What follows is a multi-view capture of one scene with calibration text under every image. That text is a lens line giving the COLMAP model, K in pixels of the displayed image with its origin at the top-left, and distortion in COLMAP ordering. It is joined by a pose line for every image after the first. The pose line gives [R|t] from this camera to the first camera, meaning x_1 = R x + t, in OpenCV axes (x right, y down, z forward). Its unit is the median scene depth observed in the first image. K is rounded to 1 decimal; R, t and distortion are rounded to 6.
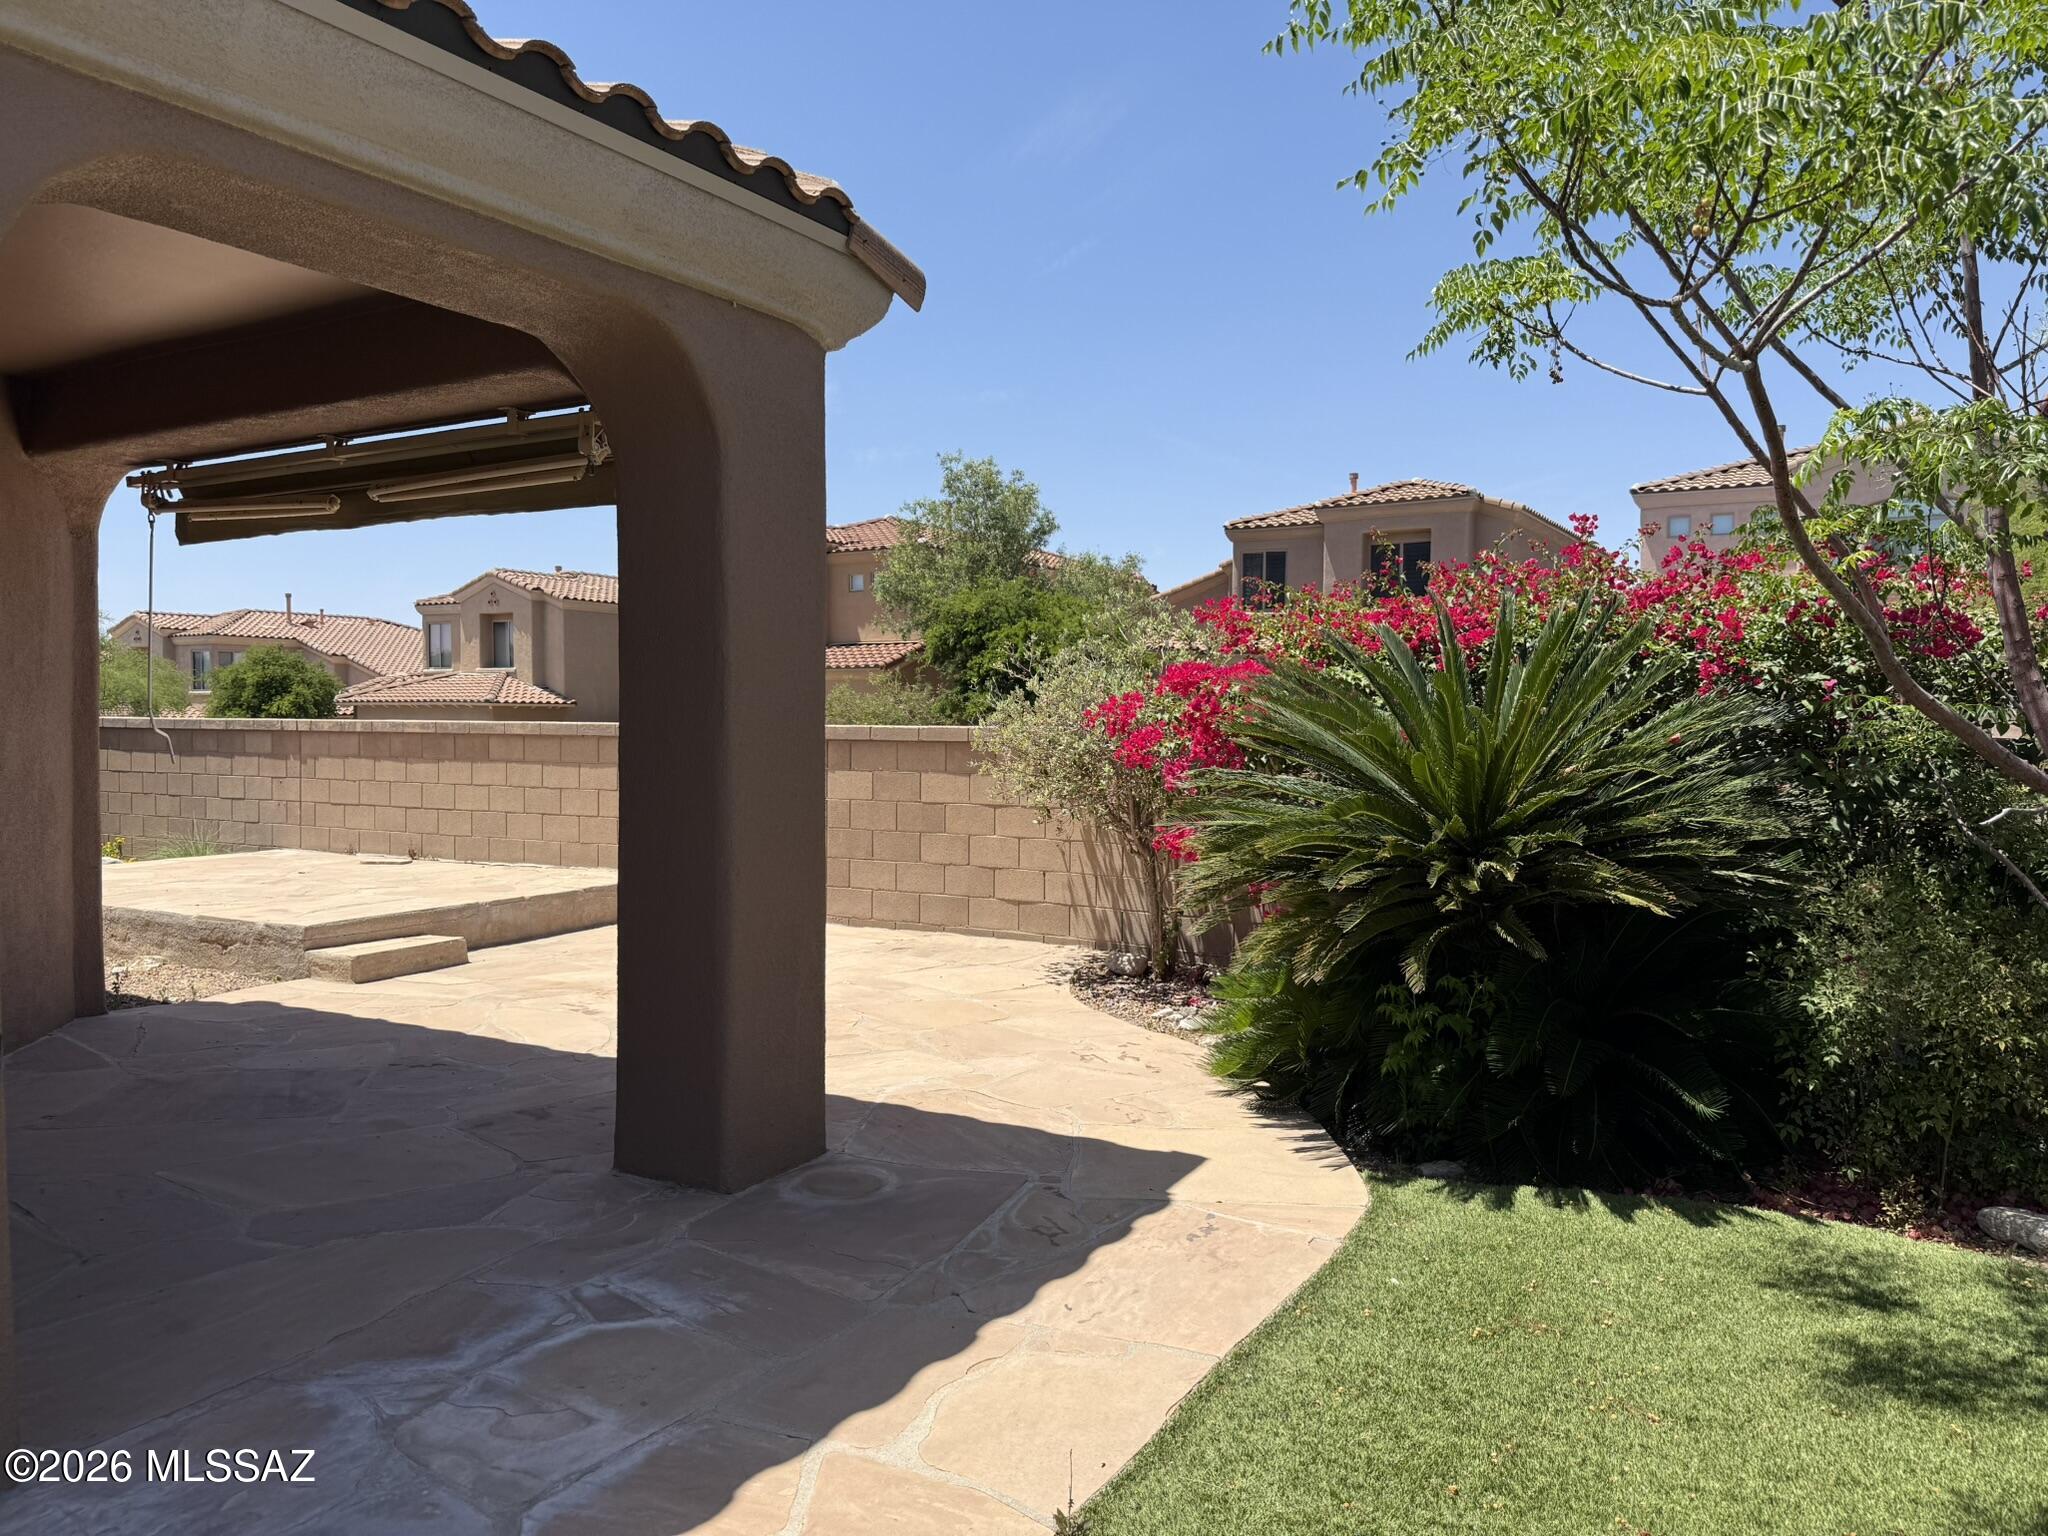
lens RADIAL K [[1435.0, 0, 1067.2], [0, 1435.0, 784.1], [0, 0, 1]] dist [0.078520, -0.093731]
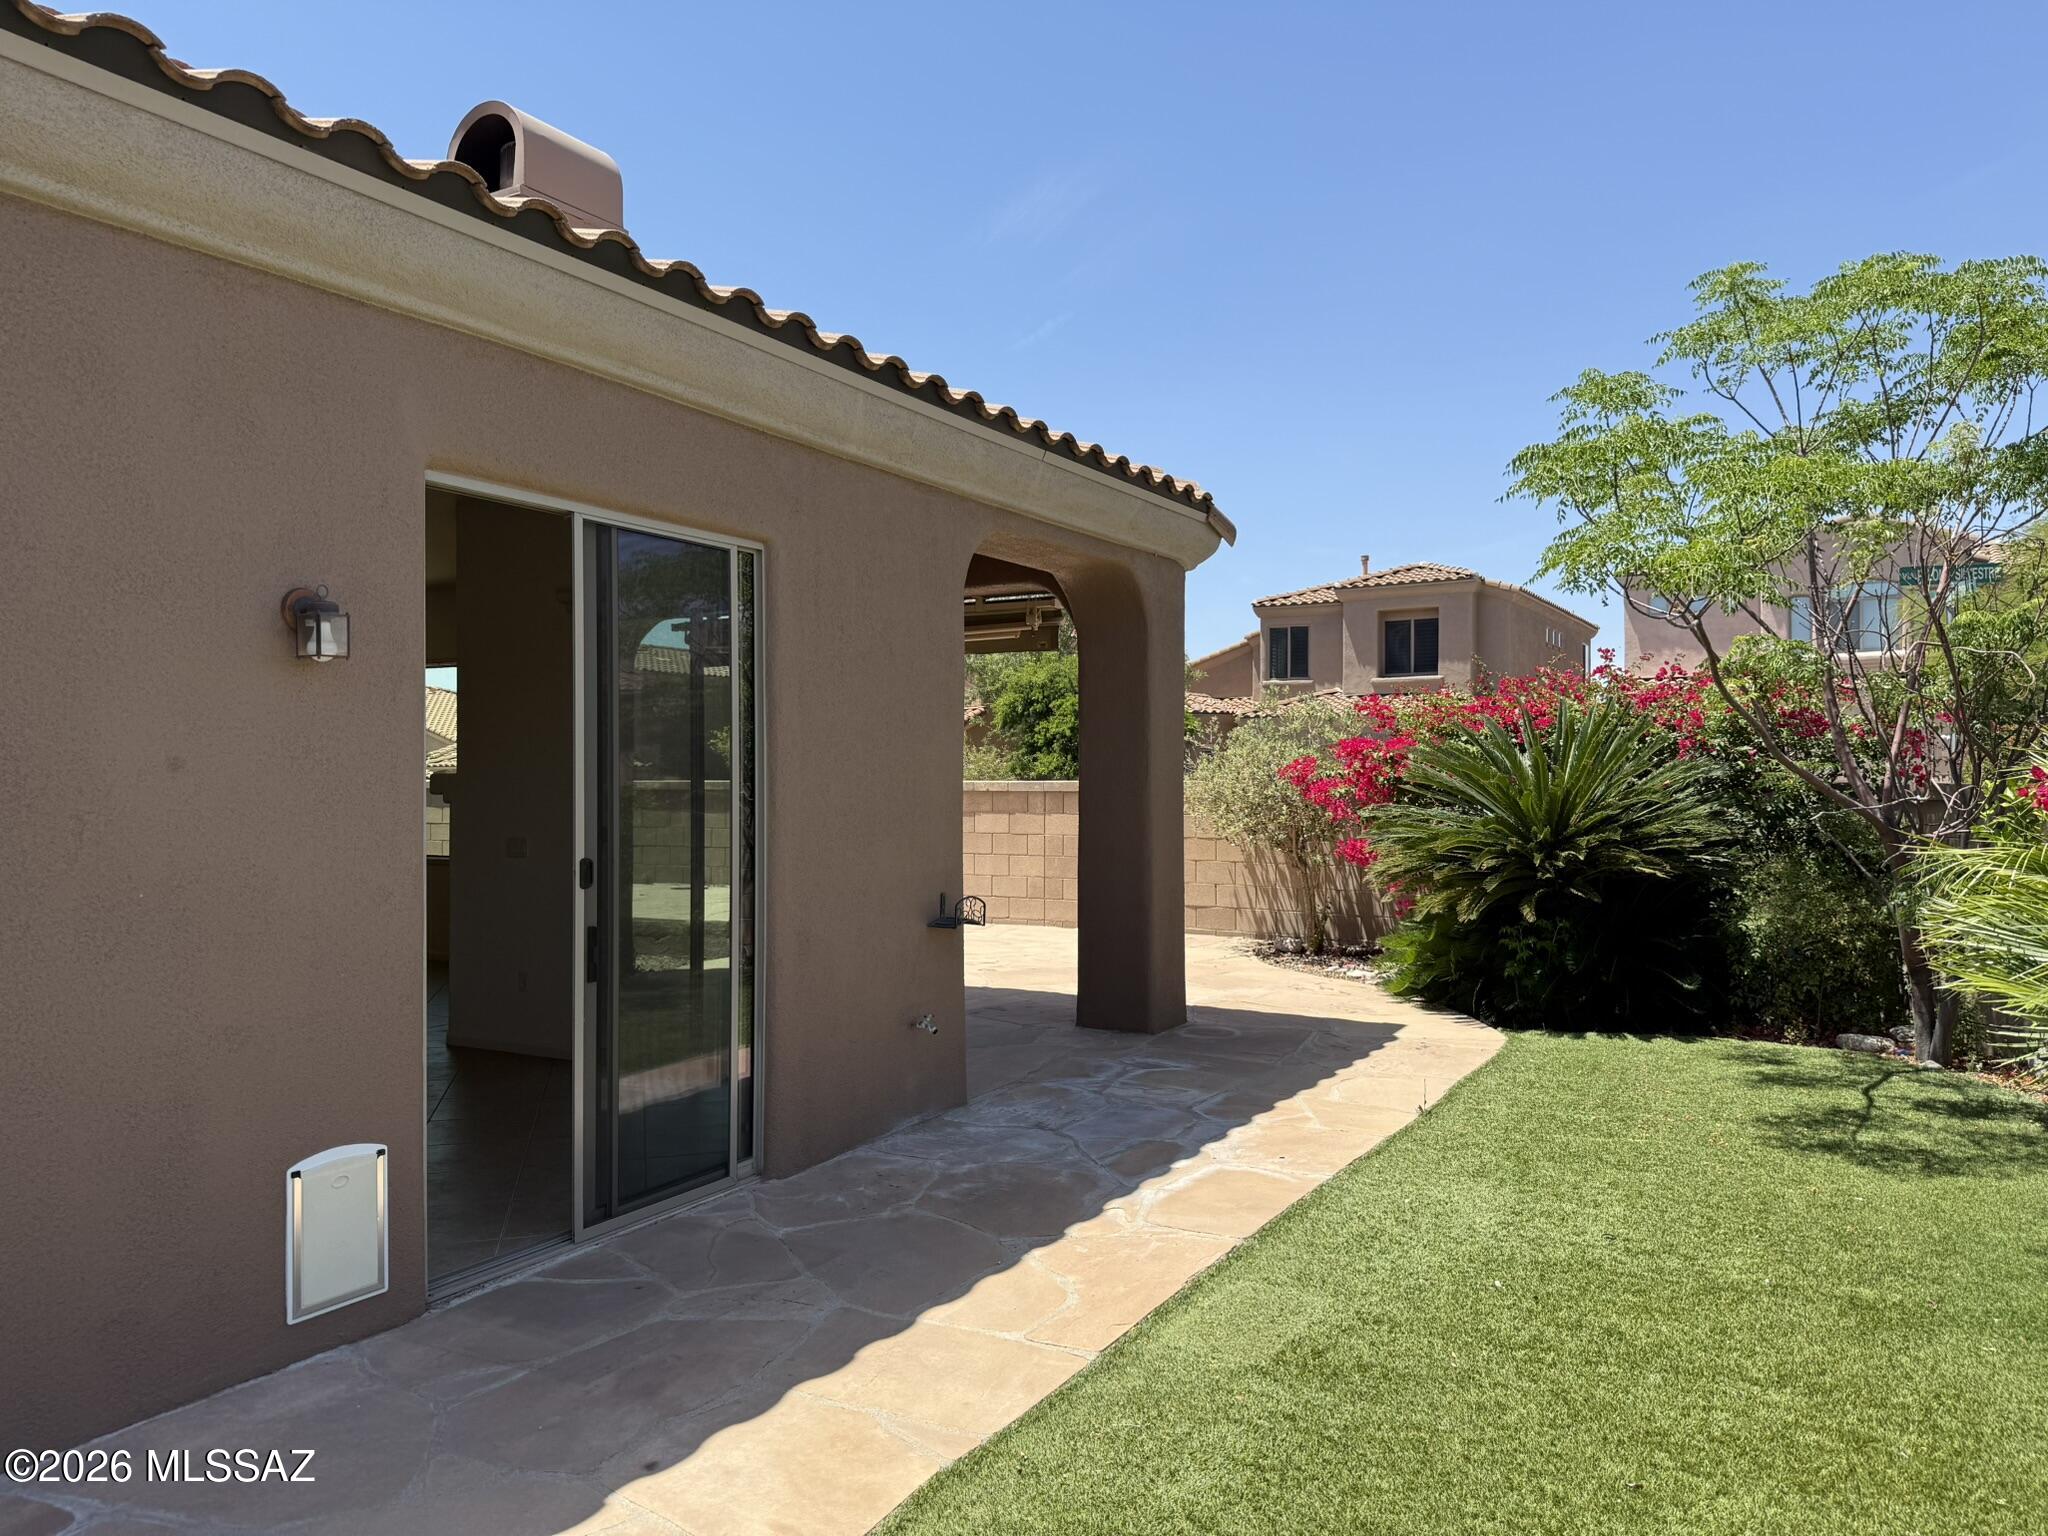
lens RADIAL K [[1431.1, 0, 1024.0], [0, 1431.1, 768.0], [0, 0, 1]] dist [-0.001021, -0.019394]
pose [[0.999793, -0.006069, -0.019432, -0.322393], [0.005053, 0.998640, -0.051897, 0.035290], [0.019721, 0.051788, 0.998463, -0.737498]]
